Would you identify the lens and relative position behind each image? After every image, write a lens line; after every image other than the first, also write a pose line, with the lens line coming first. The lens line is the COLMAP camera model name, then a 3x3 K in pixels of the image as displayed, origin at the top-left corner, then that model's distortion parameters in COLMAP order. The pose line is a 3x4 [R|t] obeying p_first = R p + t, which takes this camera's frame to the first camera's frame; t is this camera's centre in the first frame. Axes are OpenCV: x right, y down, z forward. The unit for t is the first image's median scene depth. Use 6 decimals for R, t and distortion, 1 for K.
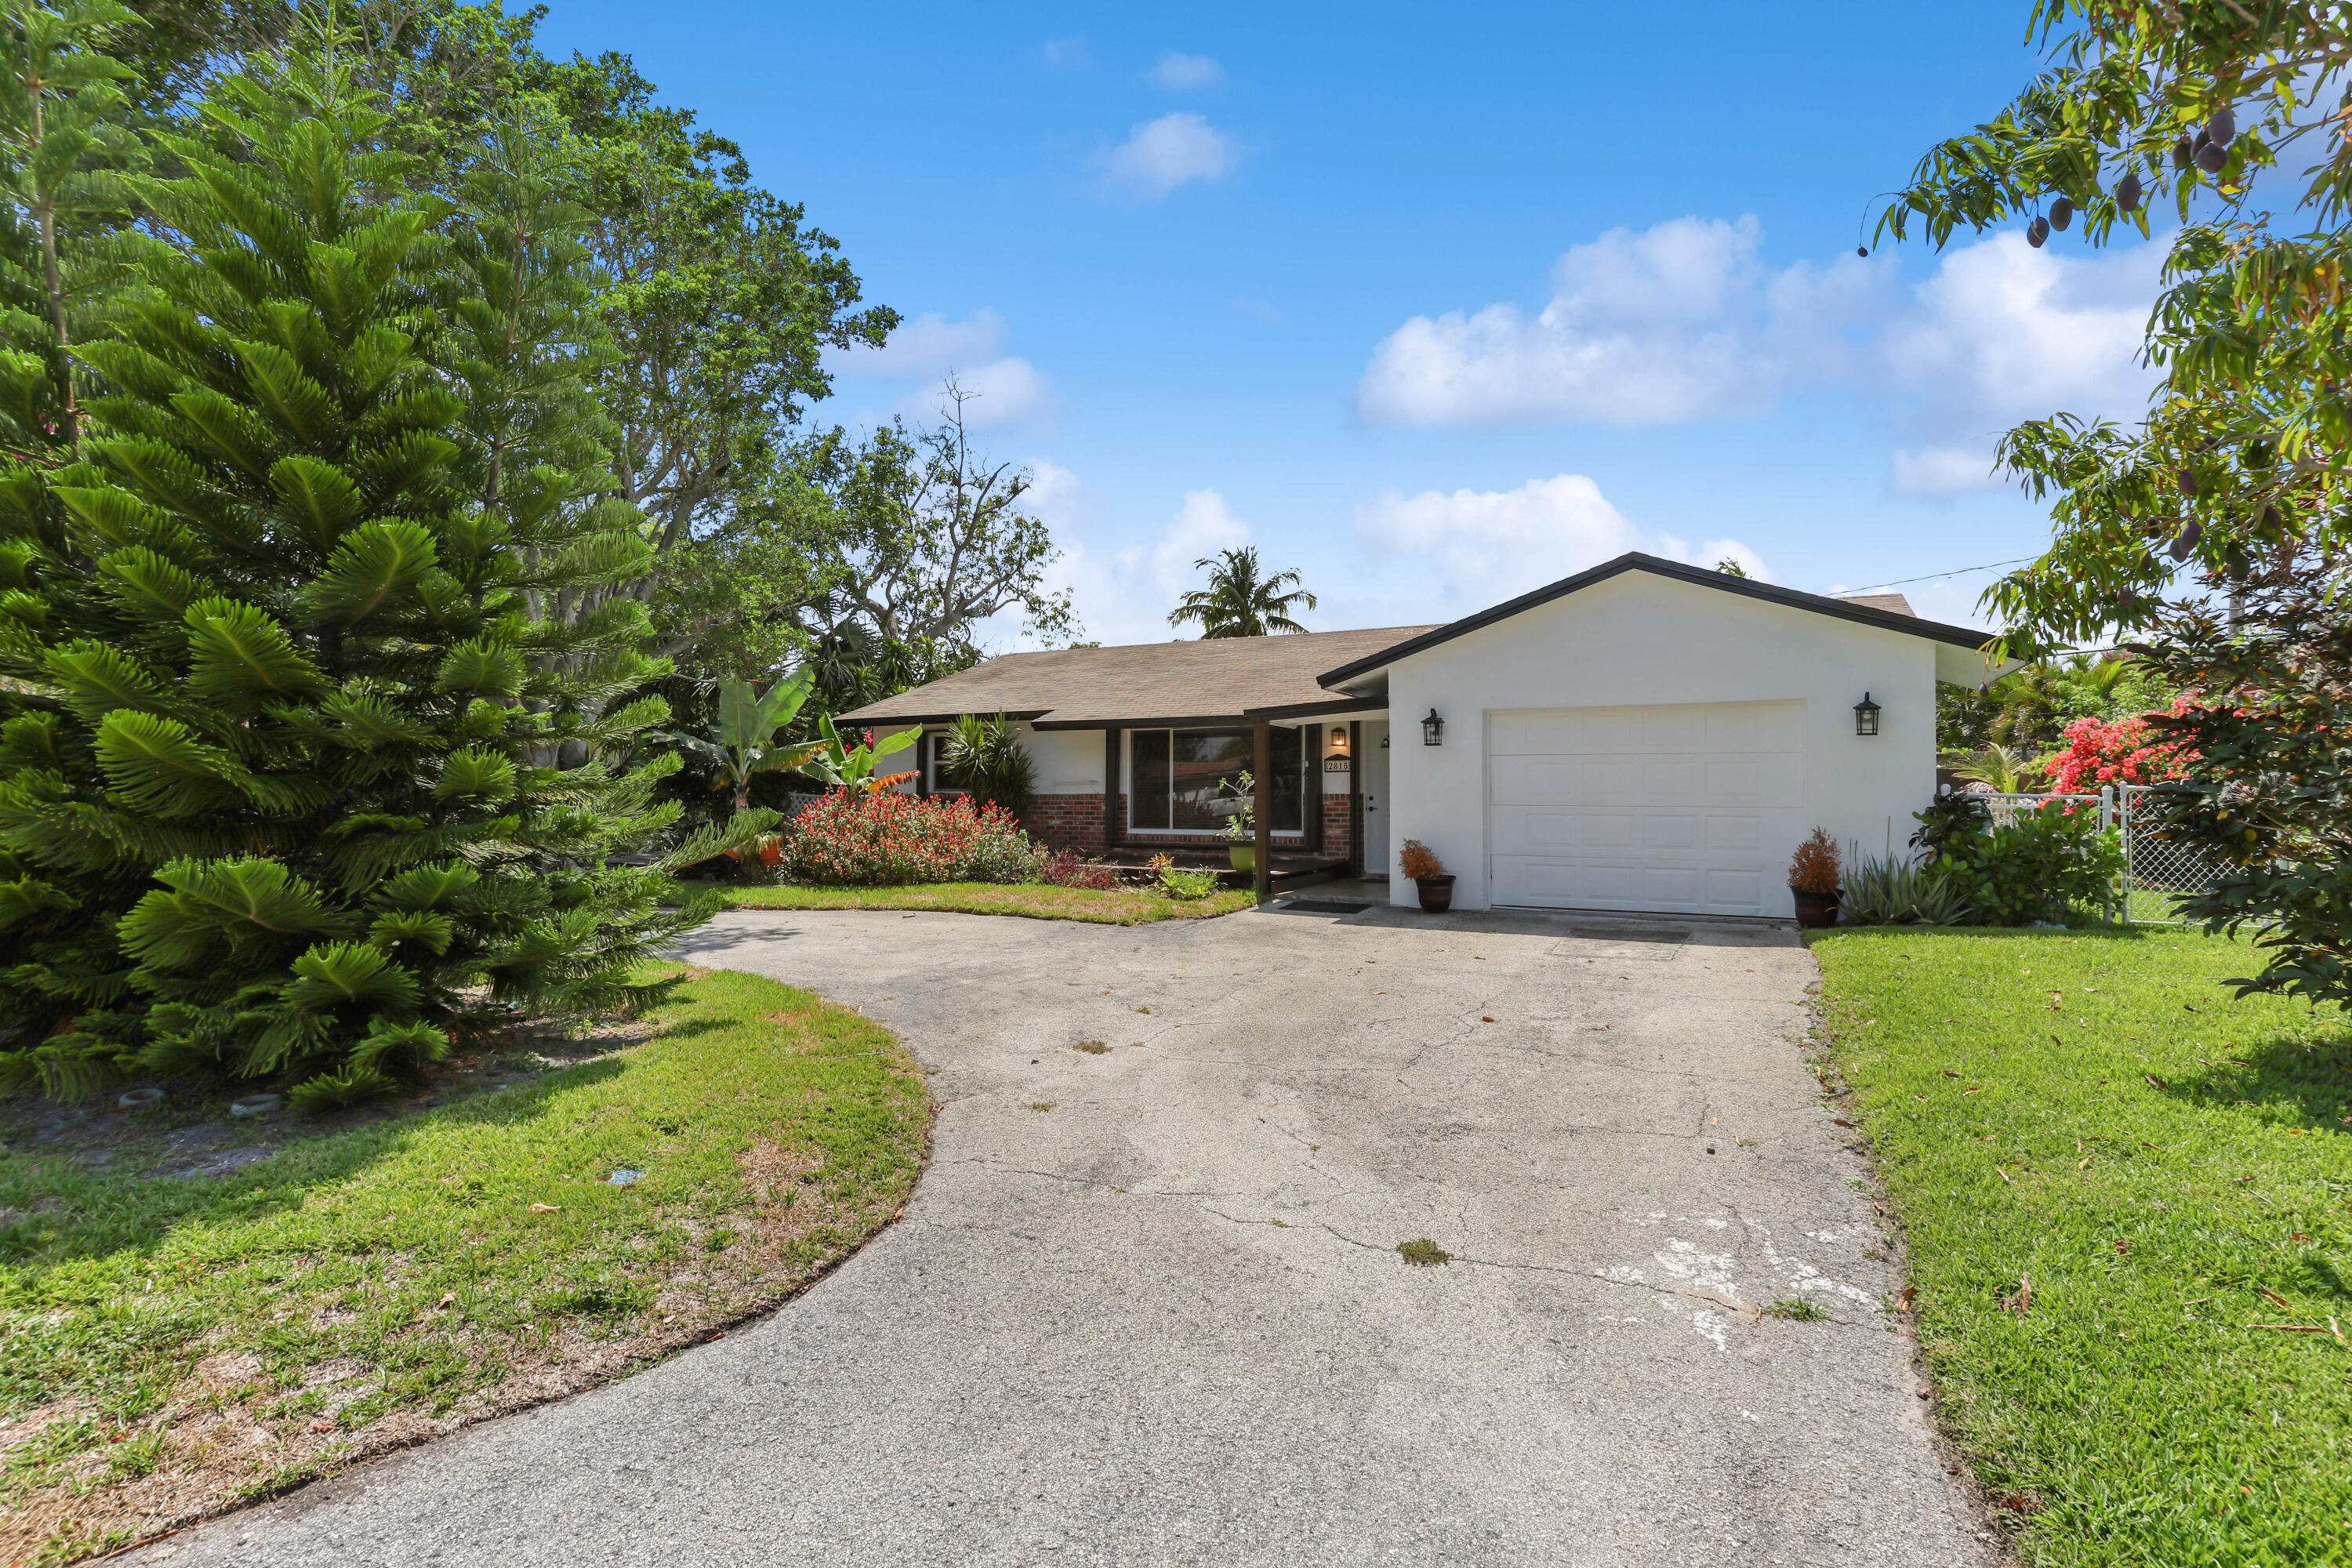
lens RADIAL K [[1150.3, 0, 1178.5], [0, 1150.3, 784.3], [0, 0, 1]] dist [-0.041426, 0.010321]
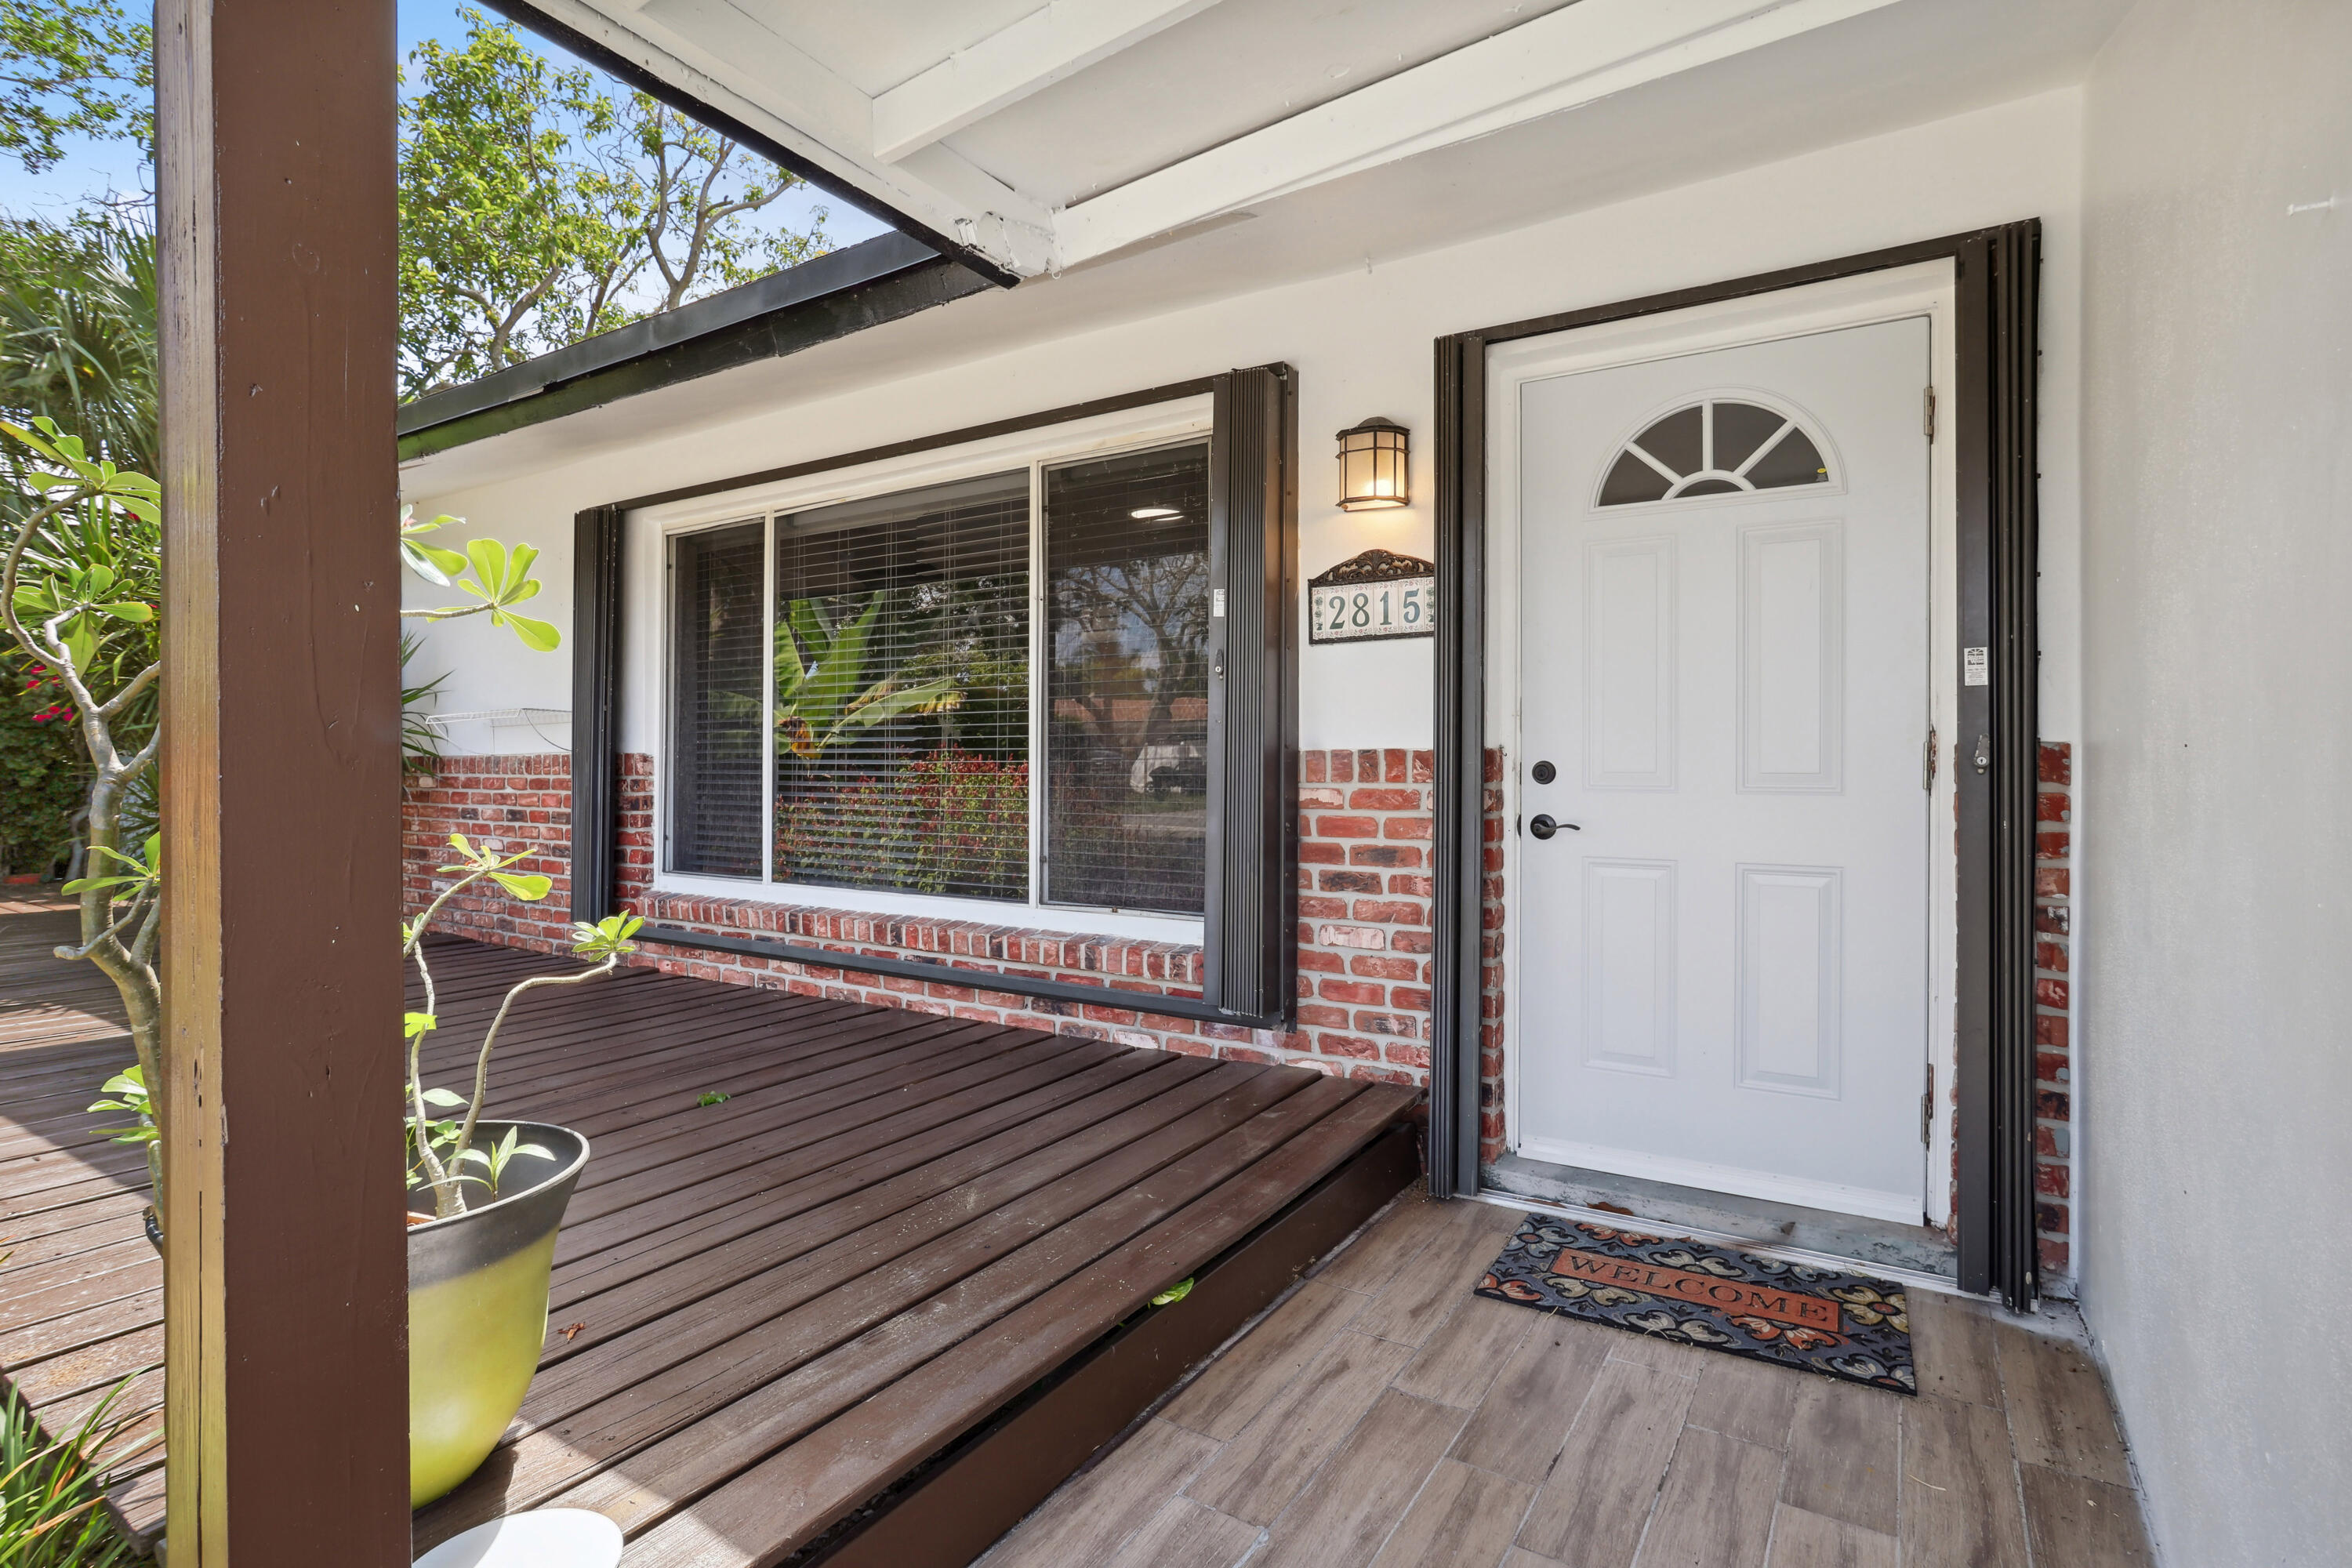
lens RADIAL K [[1150.3, 0, 1175.2], [0, 1150.3, 778.6], [0, 0, 1]] dist [-0.041426, 0.010321]
pose [[0.997568, 0.001228, -0.069690, 0.117871], [0.000633, 0.999644, 0.026682, 0.007996], [0.069698, -0.026662, 0.997212, 0.795818]]
